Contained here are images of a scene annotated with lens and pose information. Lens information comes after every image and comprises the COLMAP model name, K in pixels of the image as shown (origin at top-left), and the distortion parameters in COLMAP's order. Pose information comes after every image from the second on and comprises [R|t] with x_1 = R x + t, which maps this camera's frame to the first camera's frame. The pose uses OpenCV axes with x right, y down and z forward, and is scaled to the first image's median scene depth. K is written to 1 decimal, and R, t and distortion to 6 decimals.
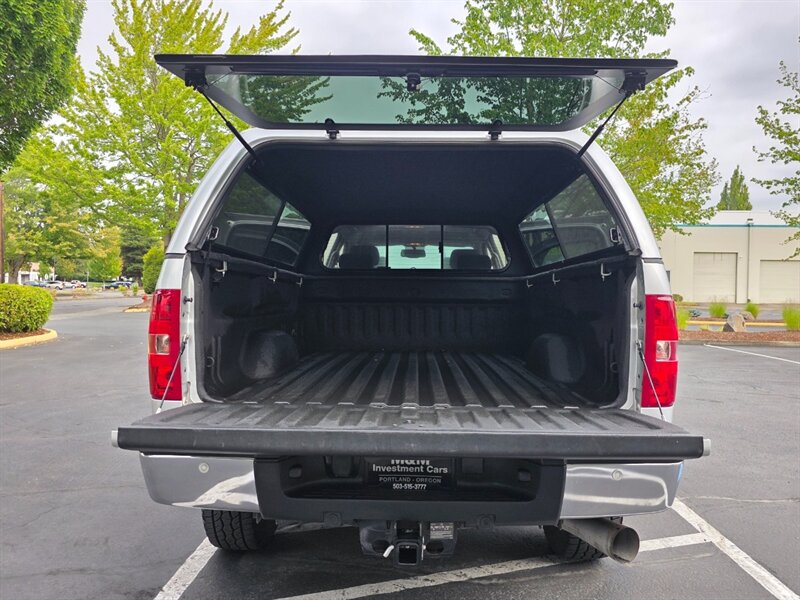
lens RADIAL K [[633.9, 0, 404.7], [0, 633.9, 300.2], [0, 0, 1]] dist [0.101642, -0.107736]
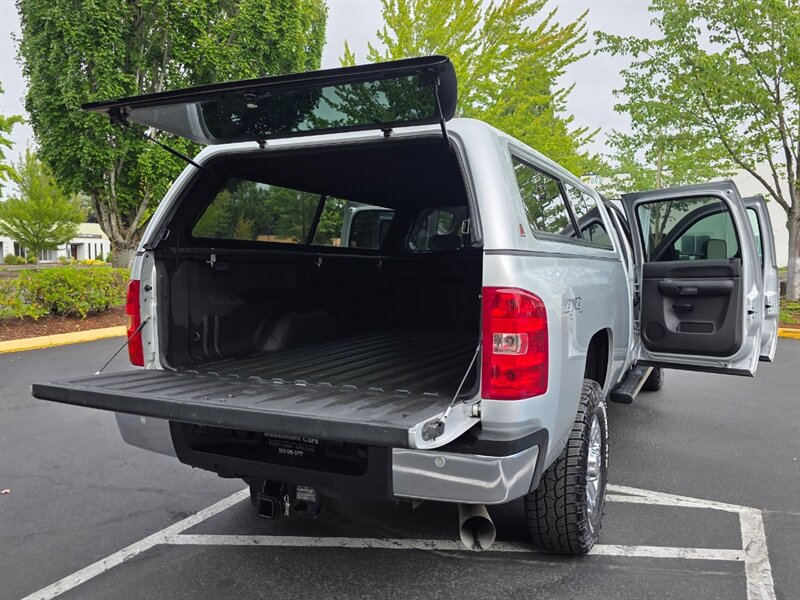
lens RADIAL K [[641.6, 0, 399.5], [0, 641.6, 297.8], [0, 0, 1]] dist [0.071575, -0.072260]
pose [[0.907899, 0.011546, -0.419030, 0.549135], [0.006858, 0.999078, 0.042387, -0.027956], [0.419133, -0.041357, 0.906983, 0.033874]]
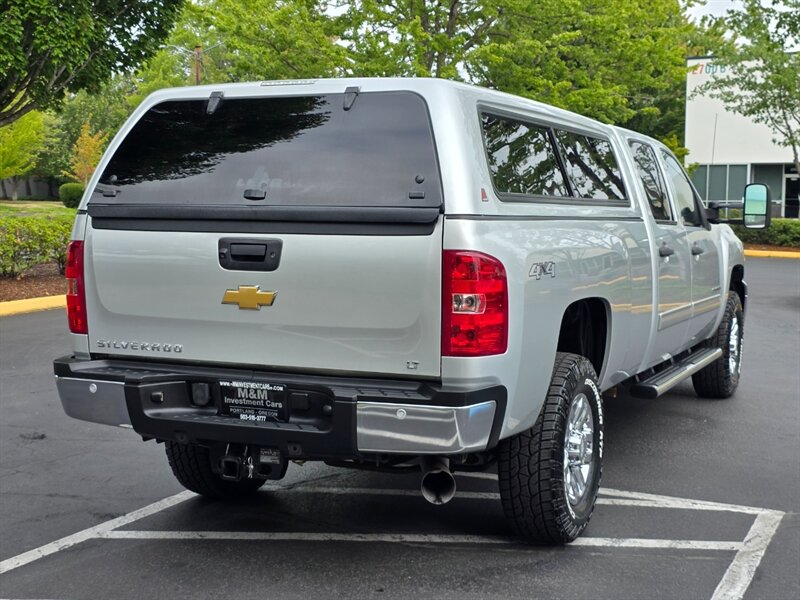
lens RADIAL K [[1161.3, 0, 400.0], [0, 1161.3, 300.0], [0, 0, 1]] dist [0.195808, -0.612806]
pose [[0.918422, 0.025133, -0.394803, 0.865711], [0.000876, 0.997848, 0.065561, -0.041391], [0.395601, -0.060558, 0.916424, -0.633394]]
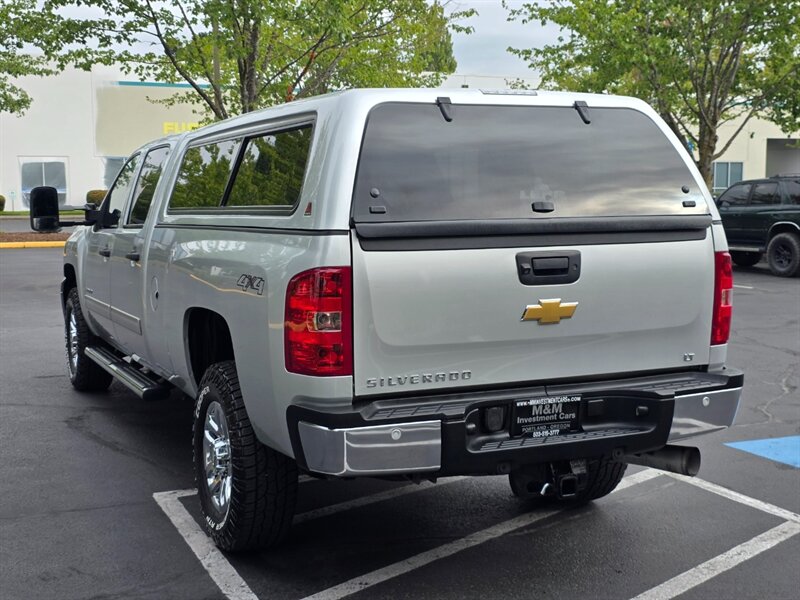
lens RADIAL K [[1052.2, 0, 400.0], [0, 1052.2, 300.0], [0, 0, 1]] dist [0.232811, -0.645575]
pose [[0.900494, -0.062030, 0.430421, -0.821801], [0.024249, 0.995397, 0.092719, -0.095484], [-0.434191, -0.073056, 0.897854, -0.432838]]
